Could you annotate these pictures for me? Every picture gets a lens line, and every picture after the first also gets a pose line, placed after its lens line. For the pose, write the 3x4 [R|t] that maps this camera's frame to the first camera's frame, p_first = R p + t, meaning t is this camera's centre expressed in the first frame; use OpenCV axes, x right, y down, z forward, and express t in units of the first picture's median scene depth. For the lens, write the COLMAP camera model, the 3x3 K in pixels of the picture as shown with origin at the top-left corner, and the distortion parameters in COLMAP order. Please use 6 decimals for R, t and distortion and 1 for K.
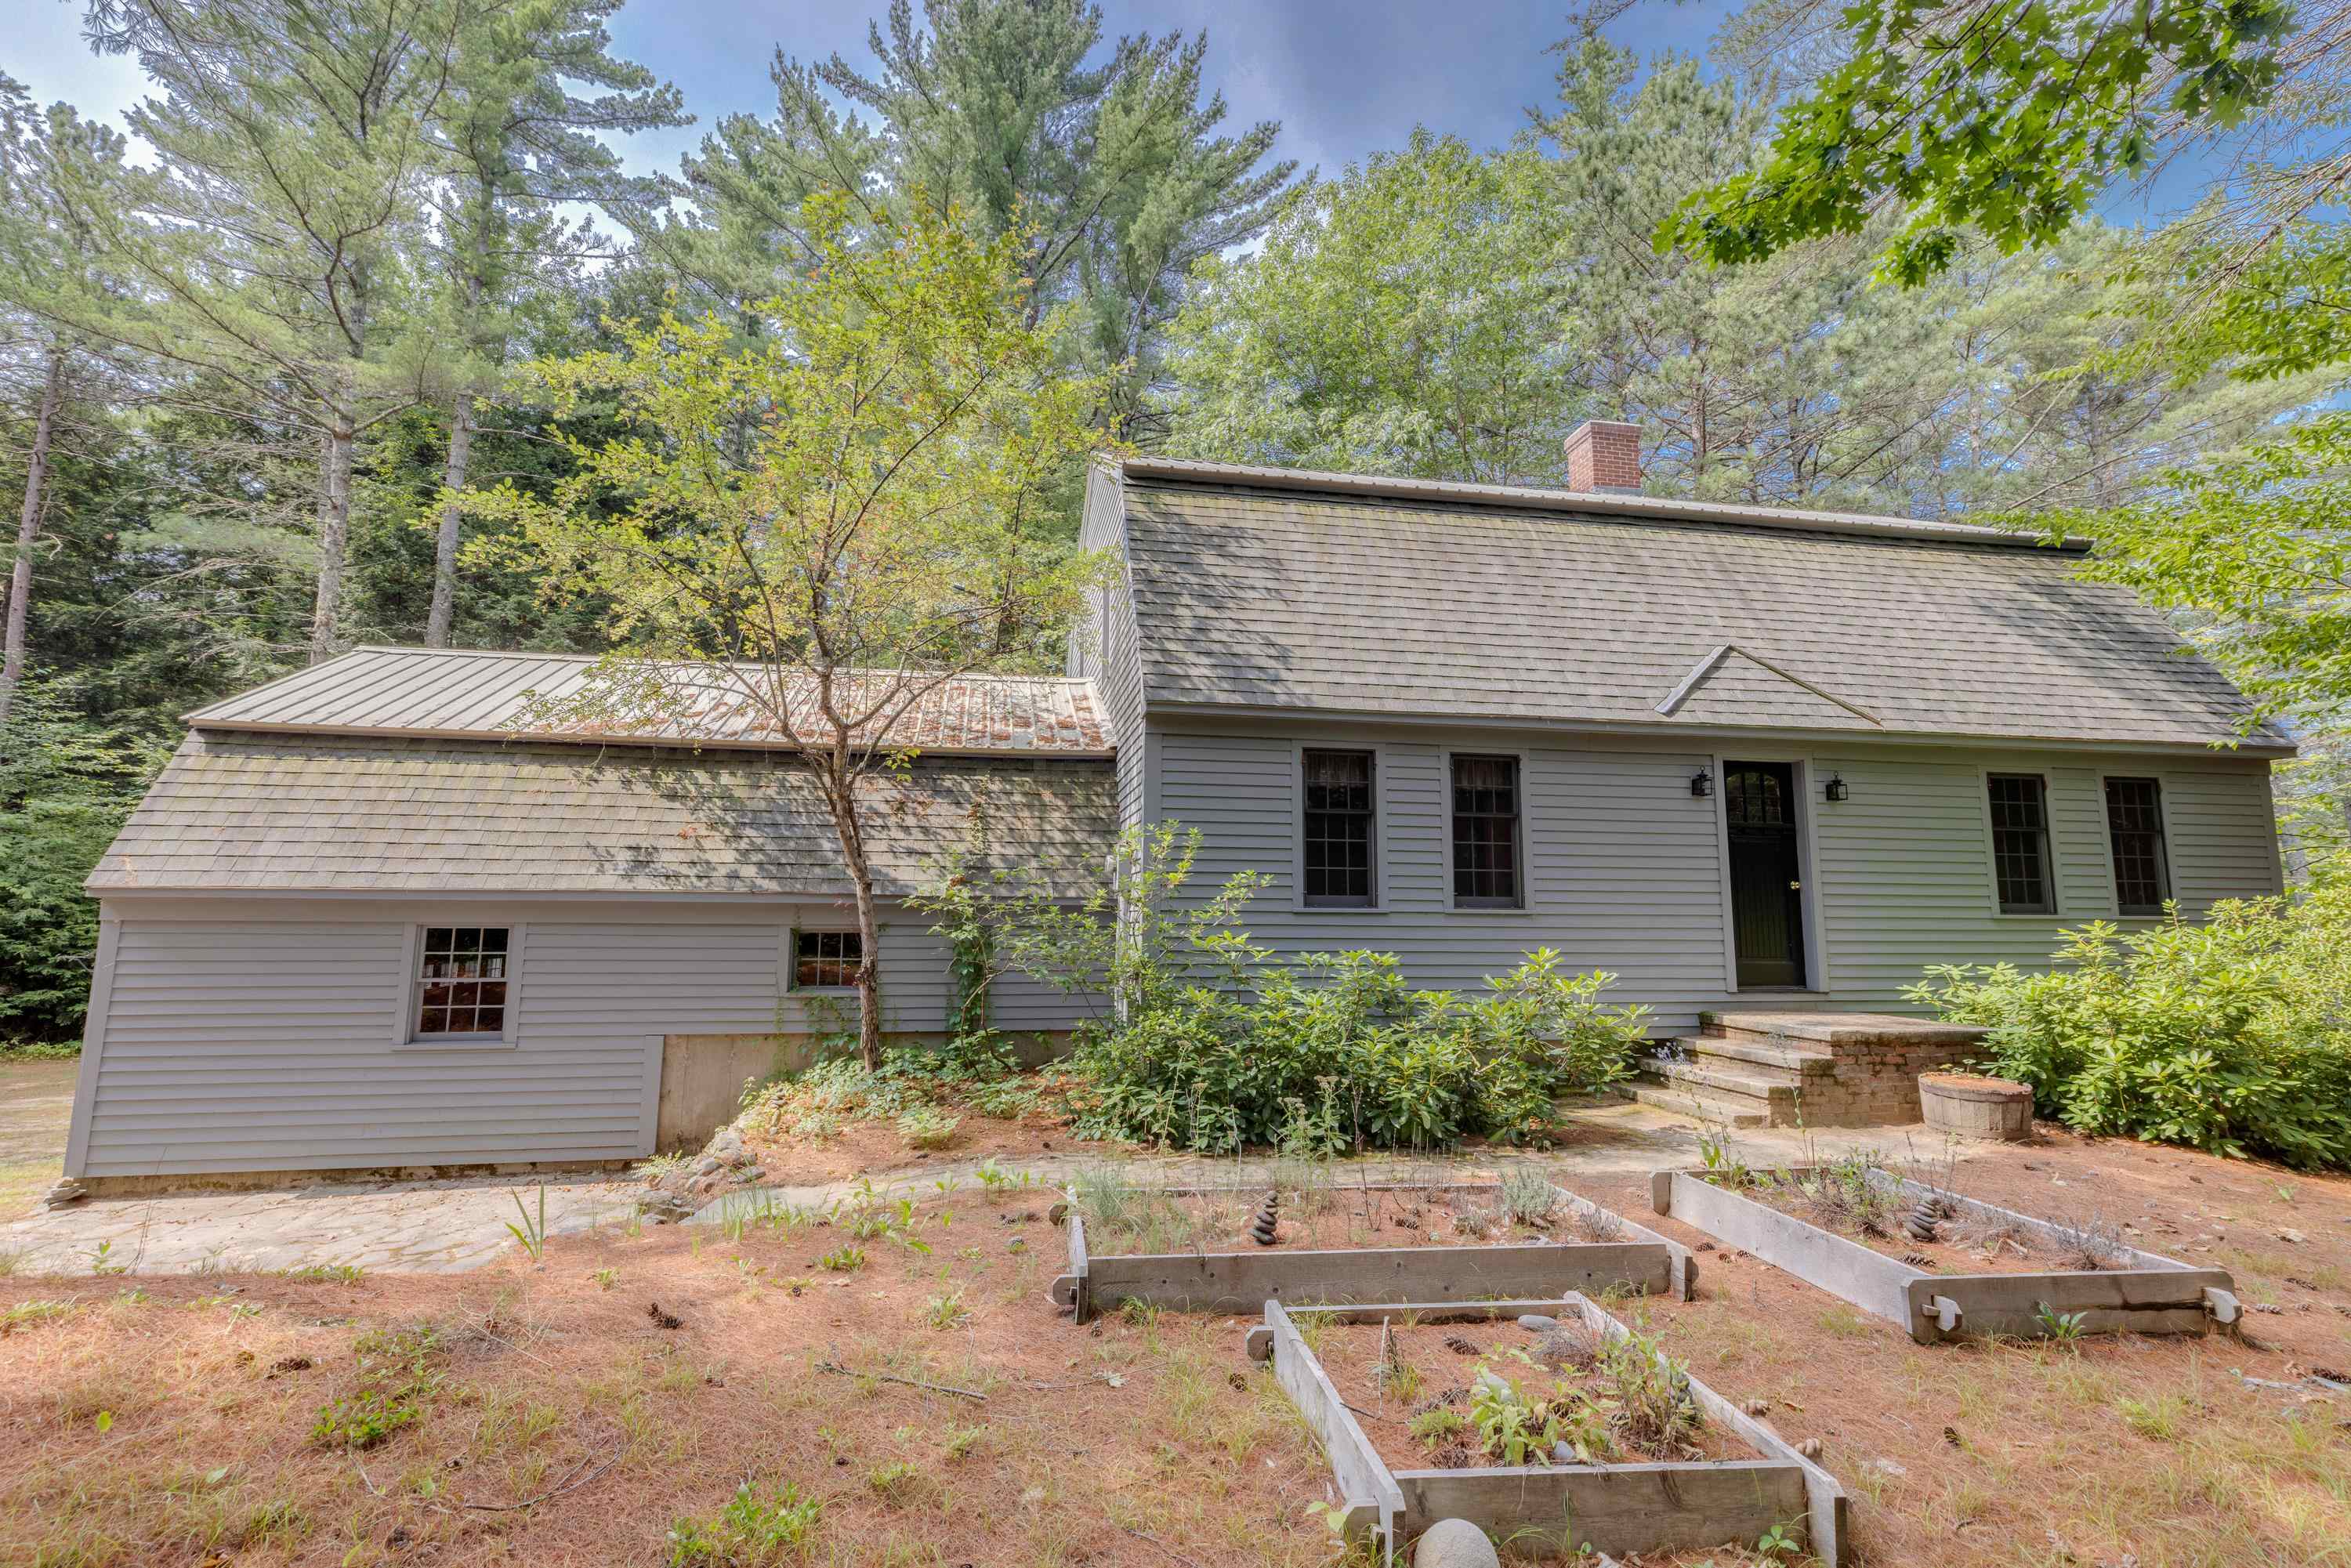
lens RADIAL K [[1058.6, 0, 1175.5], [0, 1058.6, 784.0], [0, 0, 1]] dist [0.009667, -0.000833]
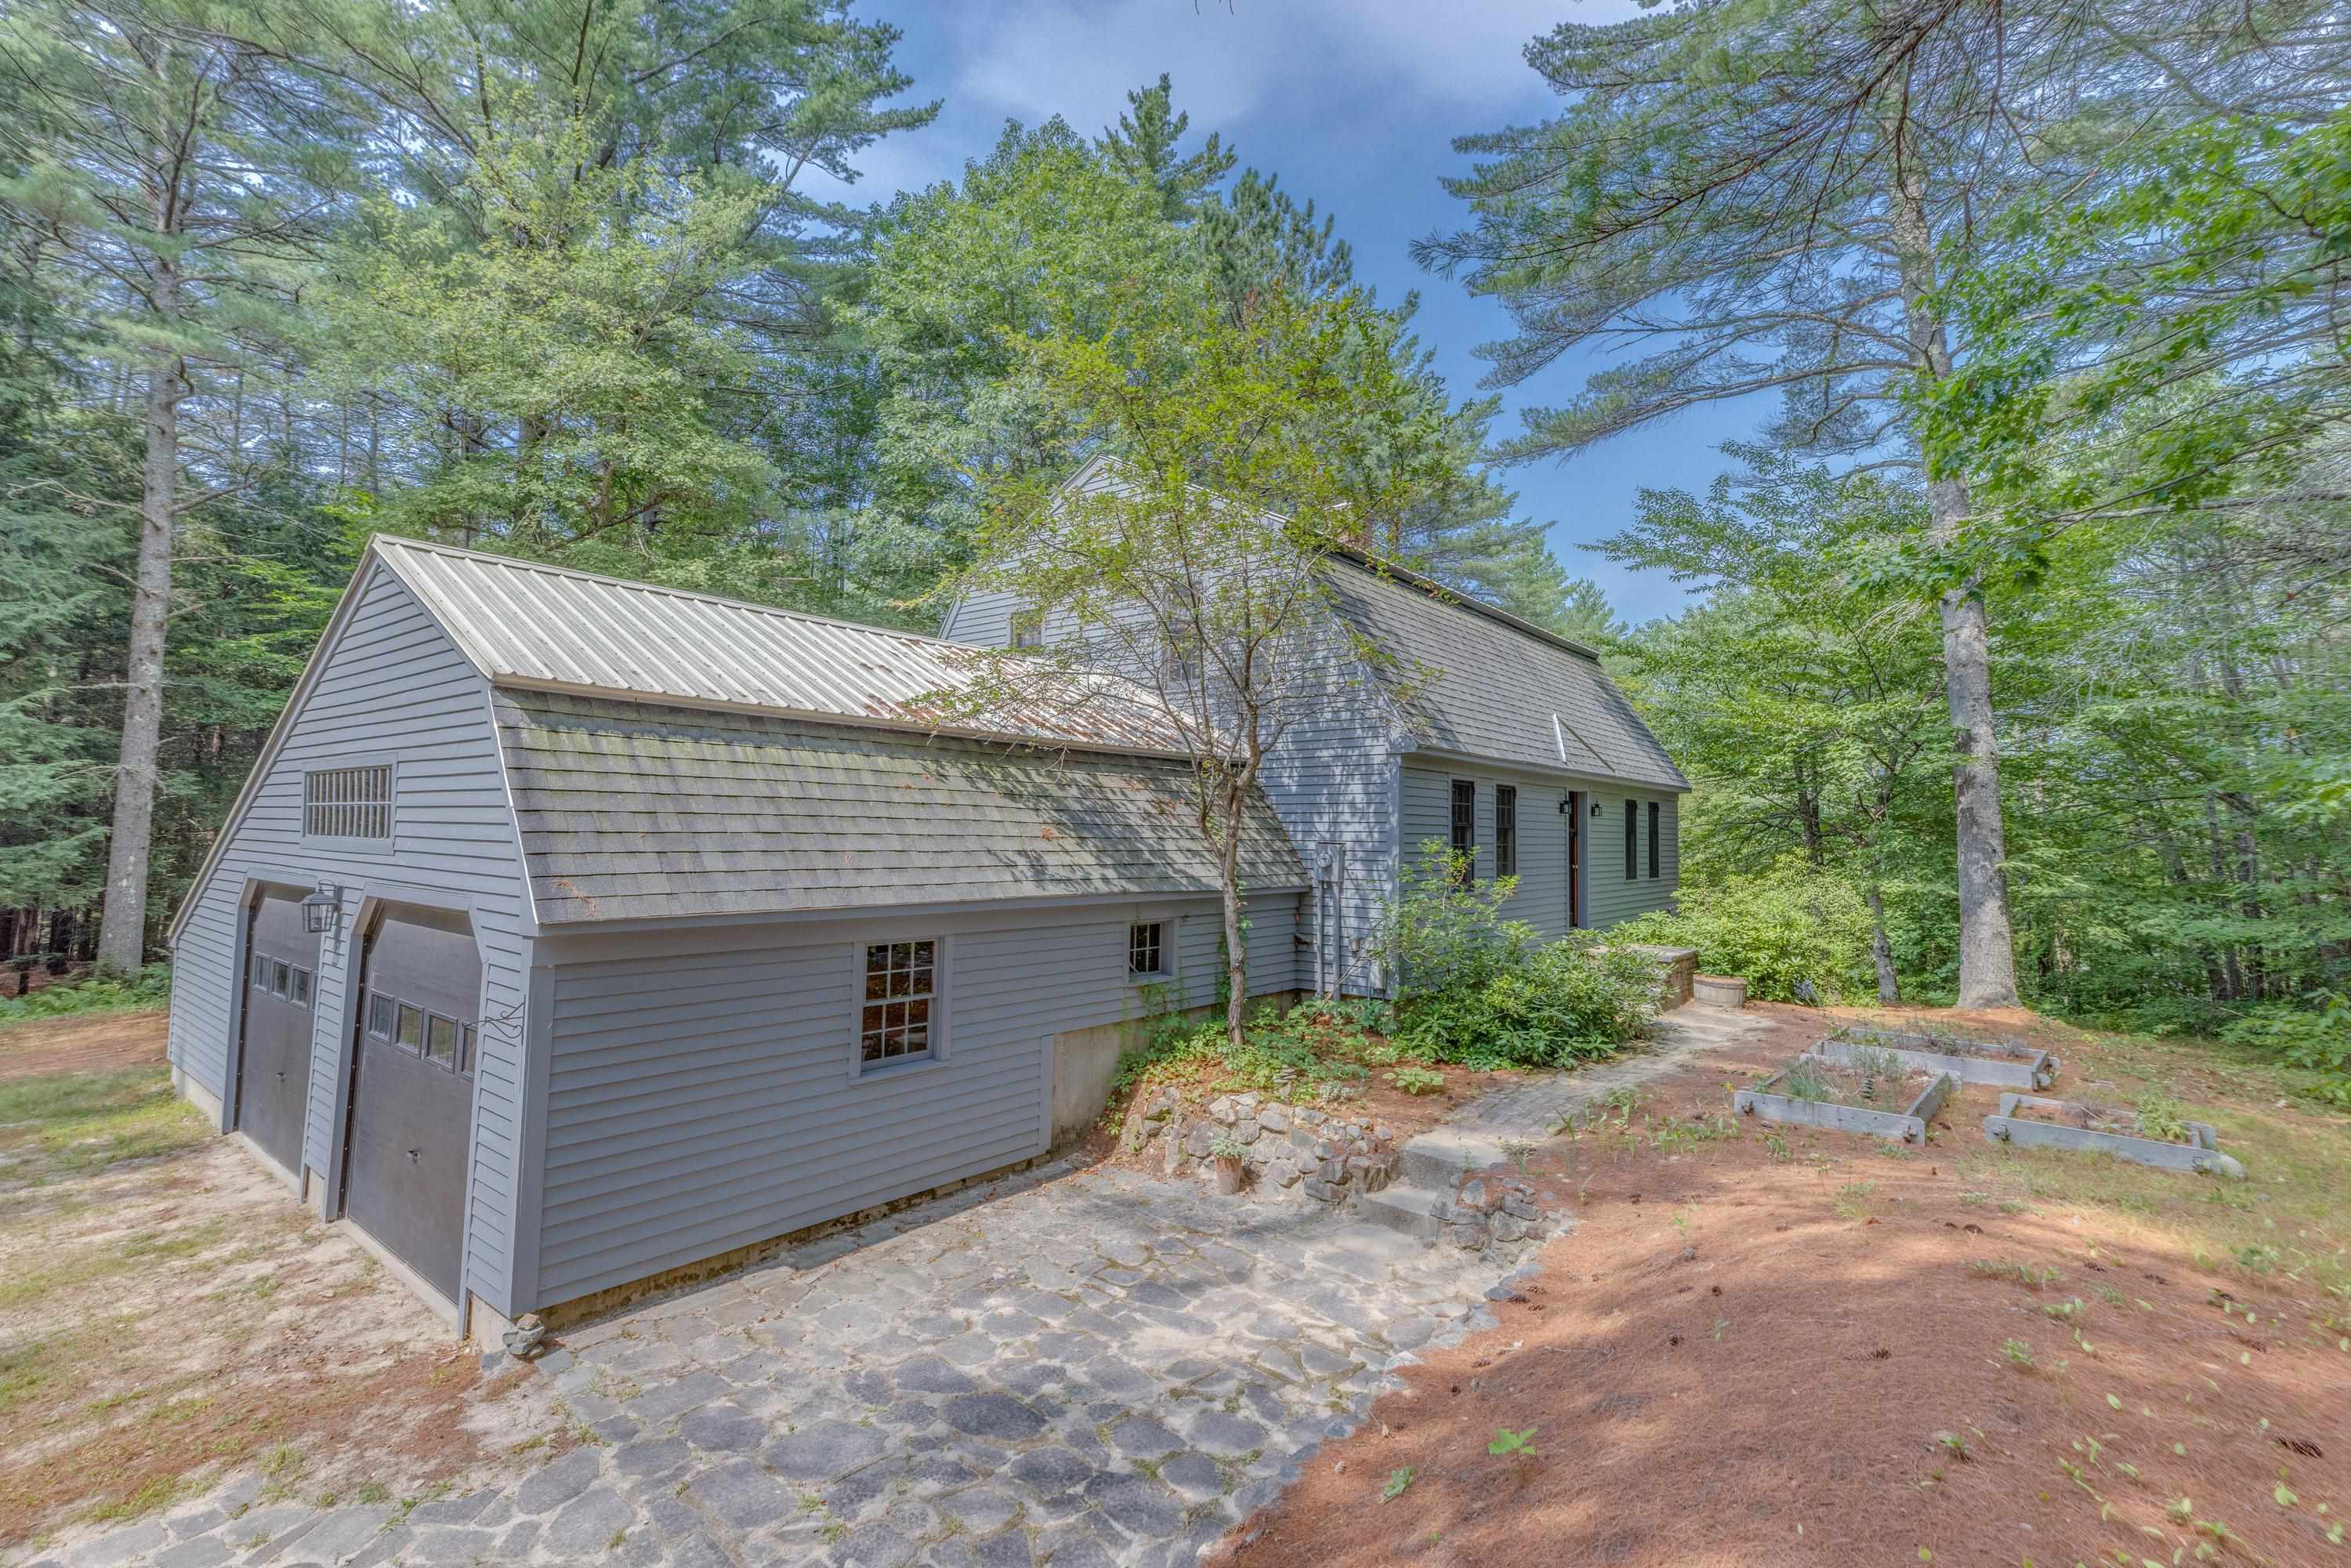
lens RADIAL K [[1058.6, 0, 1175.5], [0, 1058.6, 784.0], [0, 0, 1]] dist [0.009667, -0.000833]
pose [[0.758563, 0.035624, 0.650625, -1.081618], [-0.093499, 0.994122, 0.054578, -0.072248], [-0.644856, -0.102234, 0.757436, 0.174894]]
